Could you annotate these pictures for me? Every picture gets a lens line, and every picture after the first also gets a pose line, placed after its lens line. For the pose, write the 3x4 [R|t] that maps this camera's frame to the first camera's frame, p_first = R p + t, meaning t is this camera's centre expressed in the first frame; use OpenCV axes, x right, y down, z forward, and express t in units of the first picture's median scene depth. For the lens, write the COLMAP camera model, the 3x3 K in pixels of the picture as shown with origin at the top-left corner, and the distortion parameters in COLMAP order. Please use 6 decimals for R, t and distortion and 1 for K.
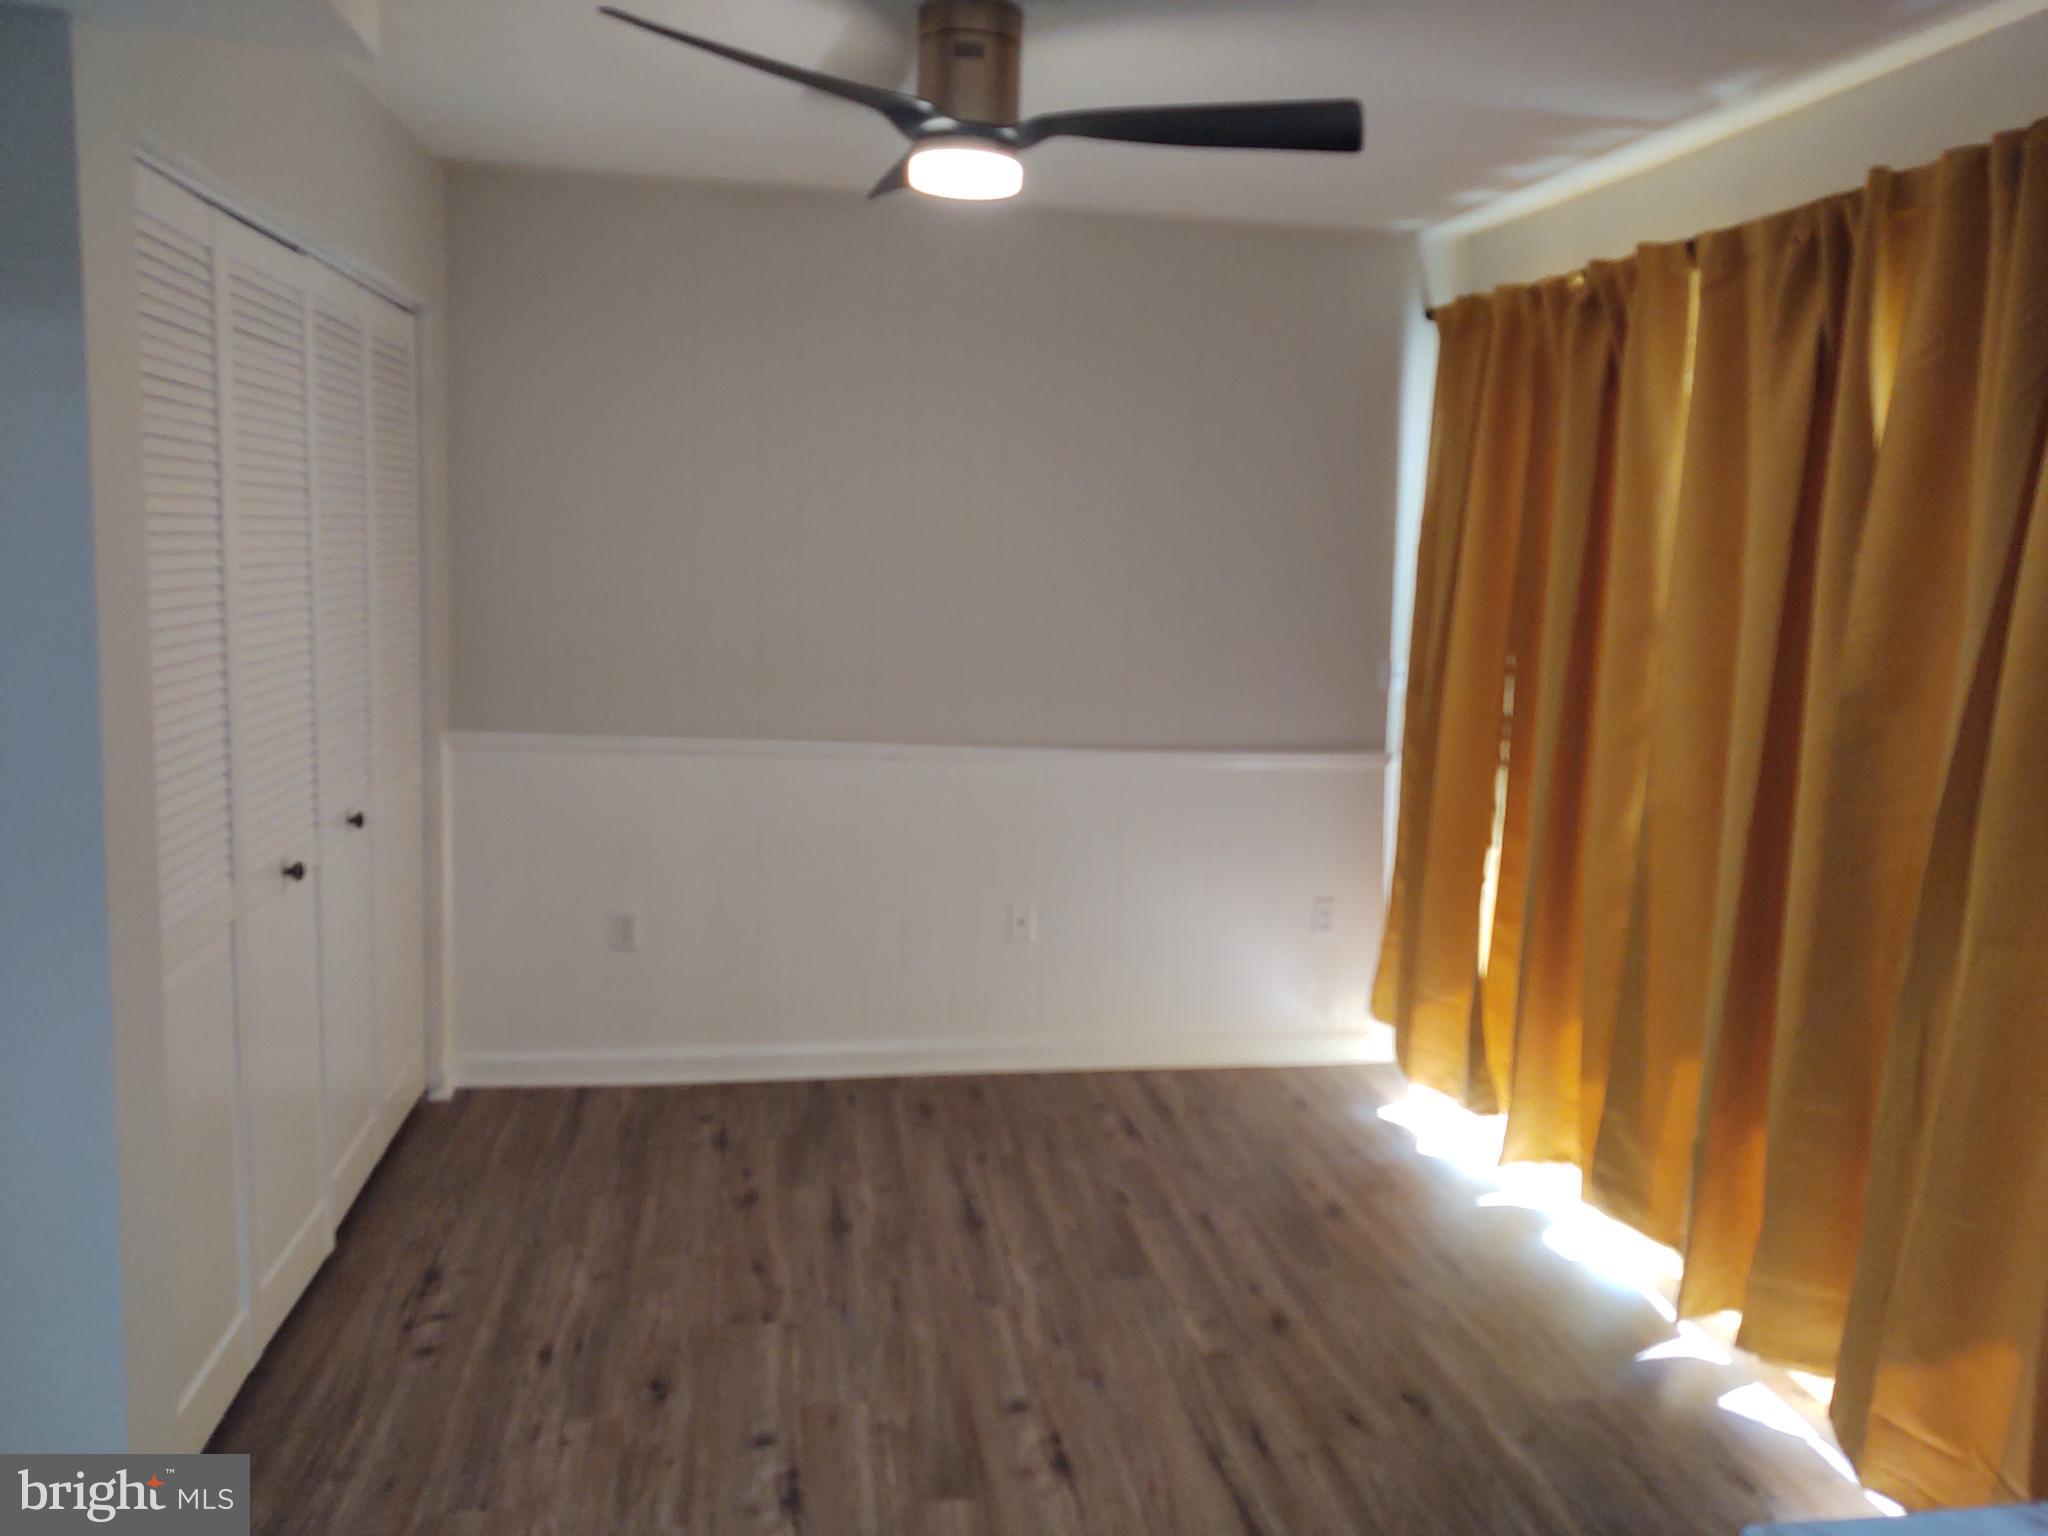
lens RADIAL K [[1566.0, 0, 1045.5], [0, 1566.0, 748.1], [0, 0, 1]] dist [0.003812, -0.038336]
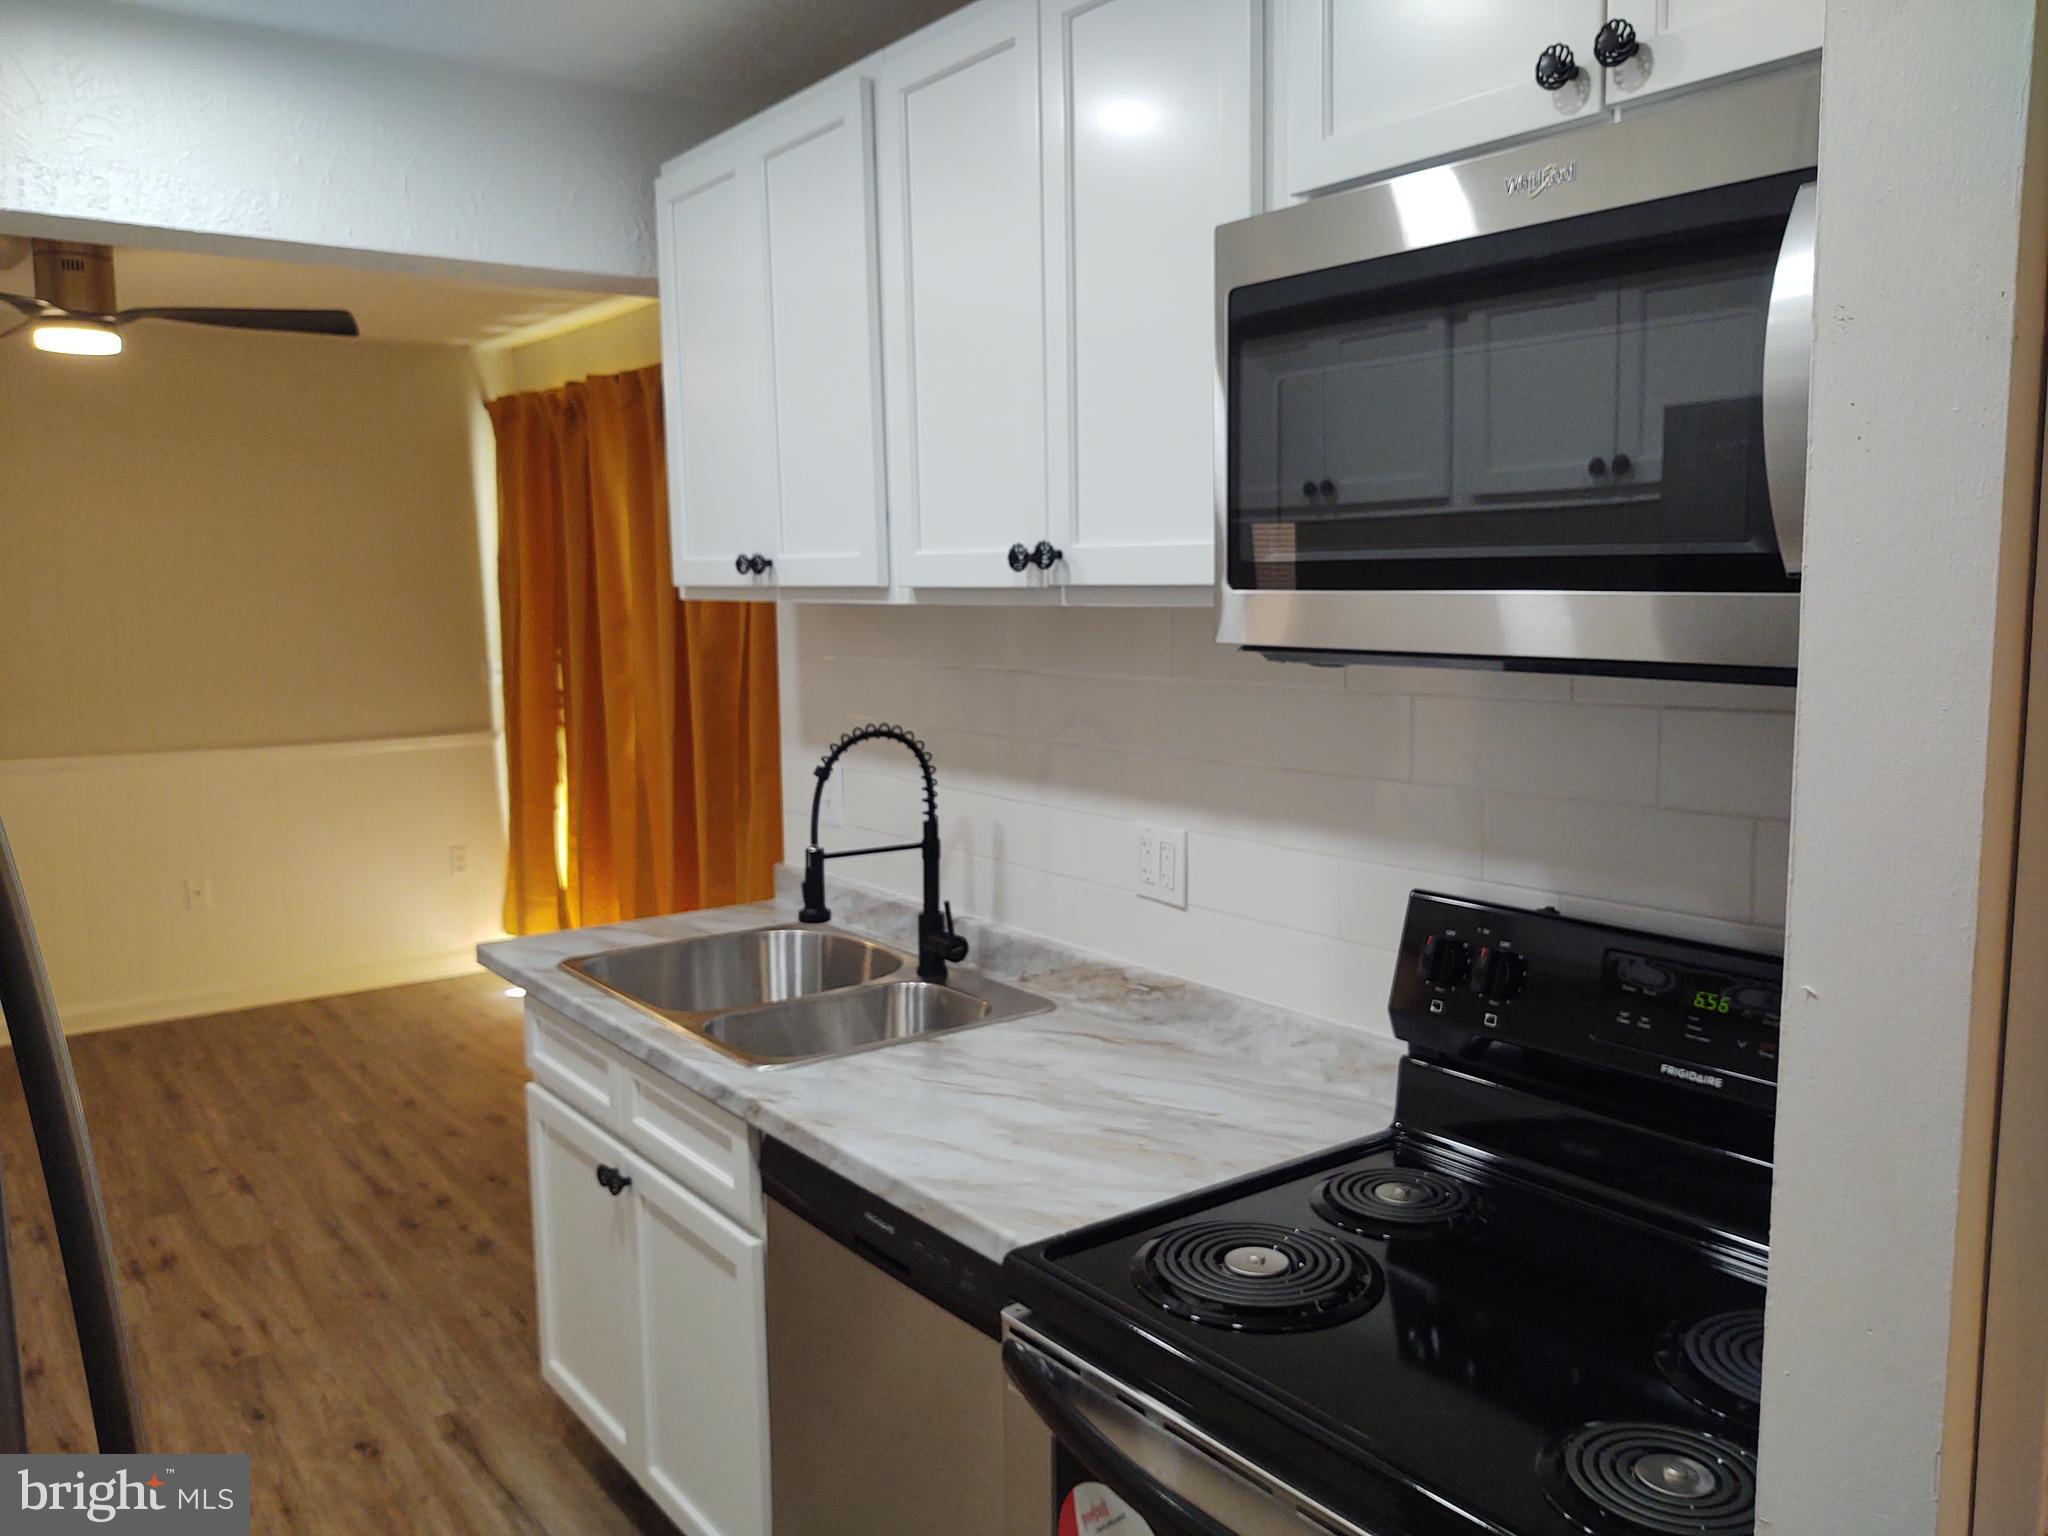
lens RADIAL K [[1566.0, 0, 1045.5], [0, 1566.0, 748.1], [0, 0, 1]] dist [0.003812, -0.038336]
pose [[0.886698, -0.100426, 0.451311, 0.043792], [0.107936, 0.994116, 0.009148, 0.076041], [-0.449574, 0.040601, 0.892320, -0.540642]]
